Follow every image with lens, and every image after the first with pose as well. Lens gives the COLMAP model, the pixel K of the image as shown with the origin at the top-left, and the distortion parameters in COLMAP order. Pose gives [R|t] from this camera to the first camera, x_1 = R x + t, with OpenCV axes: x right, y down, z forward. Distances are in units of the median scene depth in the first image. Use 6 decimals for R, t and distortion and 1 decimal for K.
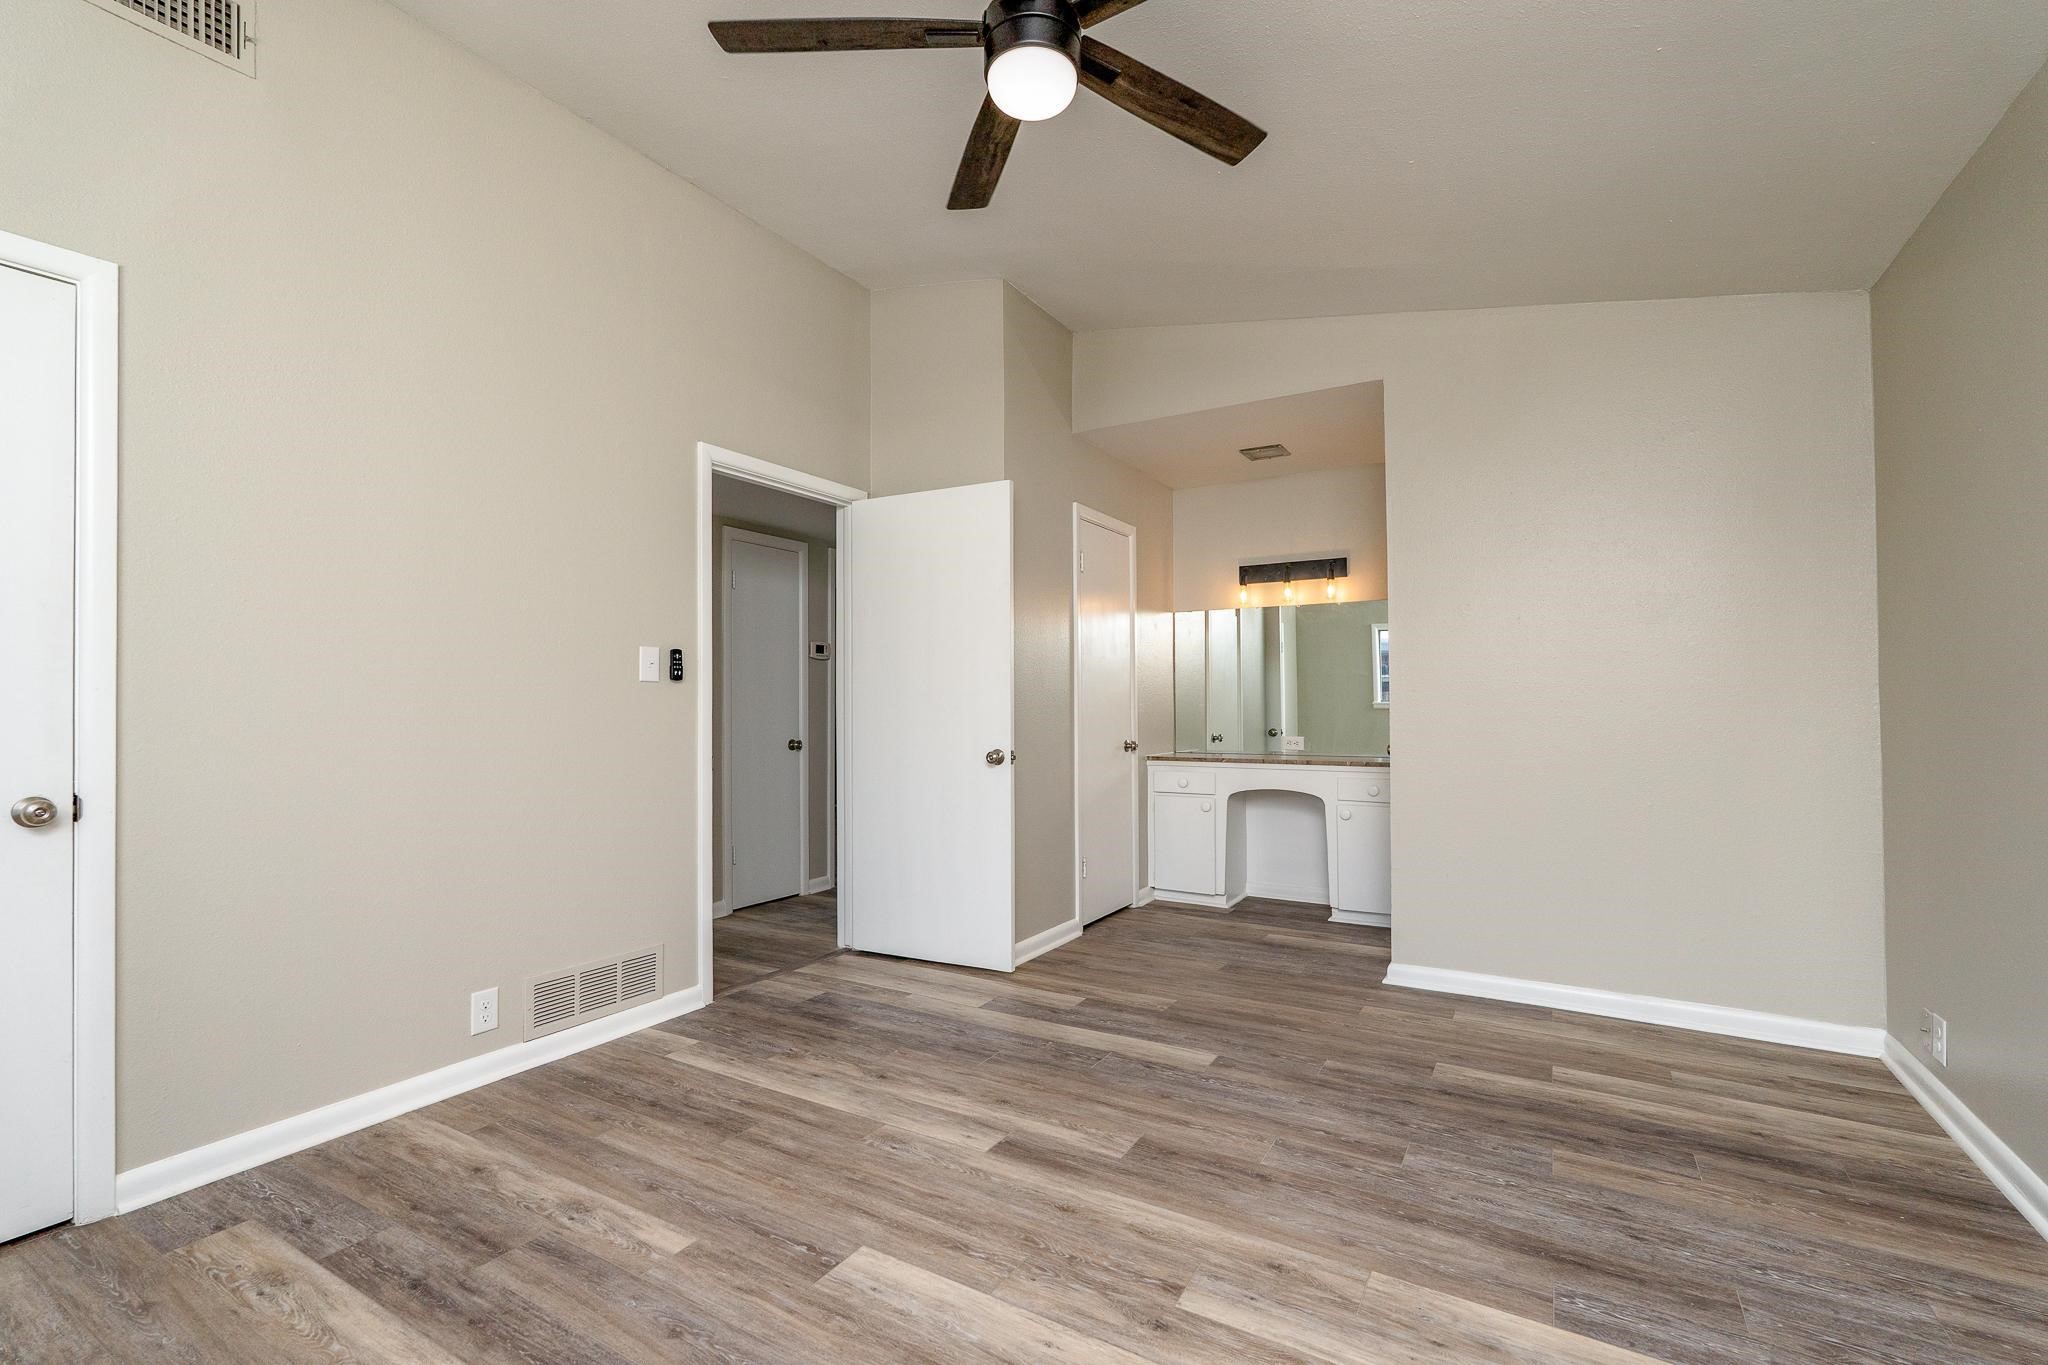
lens RADIAL K [[909.9, 0, 1015.2], [0, 909.9, 693.2], [0, 0, 1]] dist [-0.002866, 0.000299]
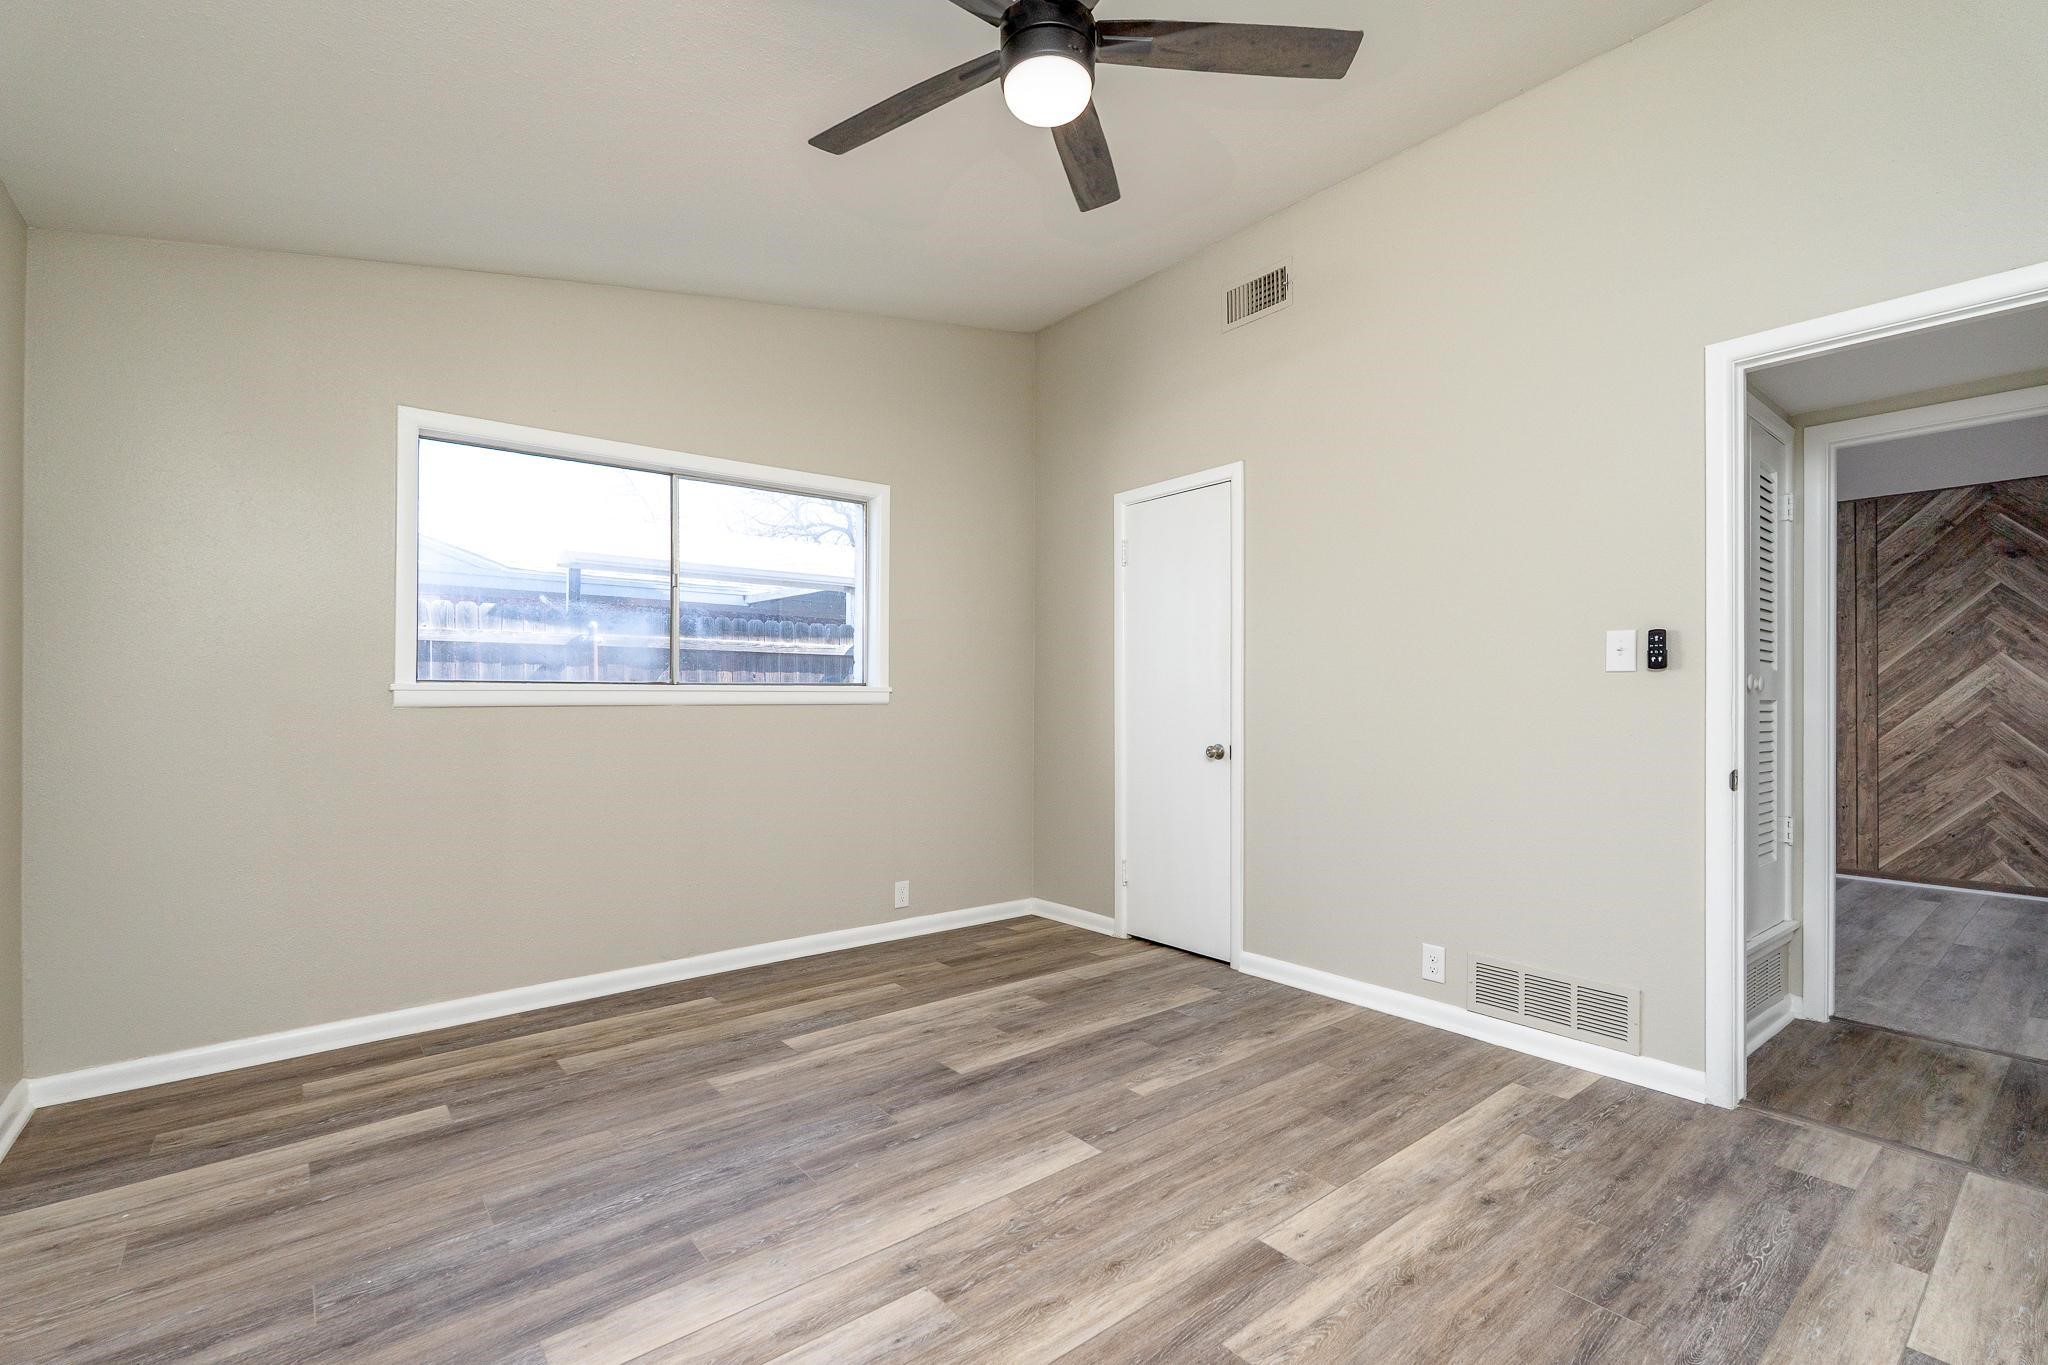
lens RADIAL K [[909.9, 0, 1019.3], [0, 909.9, 689.5], [0, 0, 1]] dist [-0.002866, 0.000299]
pose [[-0.344548, -0.007385, -0.938740, 0.773748], [0.012160, 0.999850, -0.012328, 0.009956], [0.938690, -0.015662, -0.344406, 1.022421]]
